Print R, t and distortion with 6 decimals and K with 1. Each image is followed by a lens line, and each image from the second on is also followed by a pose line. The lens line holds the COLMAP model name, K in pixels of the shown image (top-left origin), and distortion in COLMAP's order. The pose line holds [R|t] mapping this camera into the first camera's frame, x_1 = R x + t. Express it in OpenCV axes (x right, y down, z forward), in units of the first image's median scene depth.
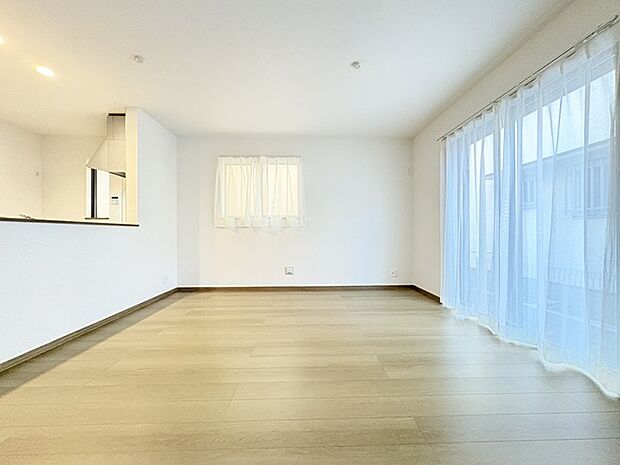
lens RADIAL K [[244.9, 0, 310.3], [0, 244.9, 237.2], [0, 0, 1]] dist [-0.002913, -0.000292]
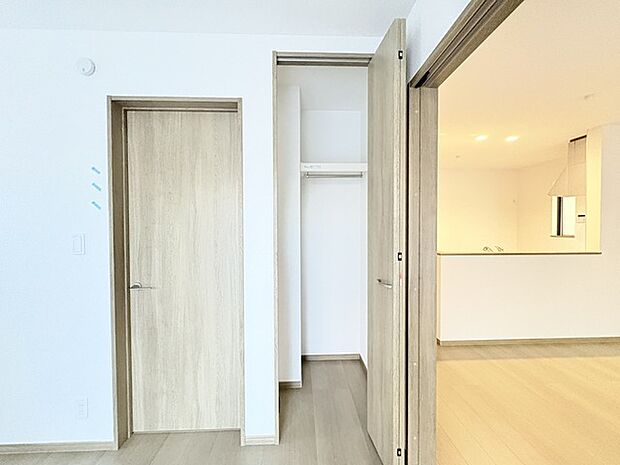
lens RADIAL K [[244.9, 0, 306.1], [0, 244.9, 236.3], [0, 0, 1]] dist [-0.002913, -0.000292]
pose [[-0.002723, 0.017105, -0.999850, 0.266019], [-0.014205, 0.999752, 0.017142, -0.136405], [0.999895, 0.014250, -0.002480, -0.125936]]
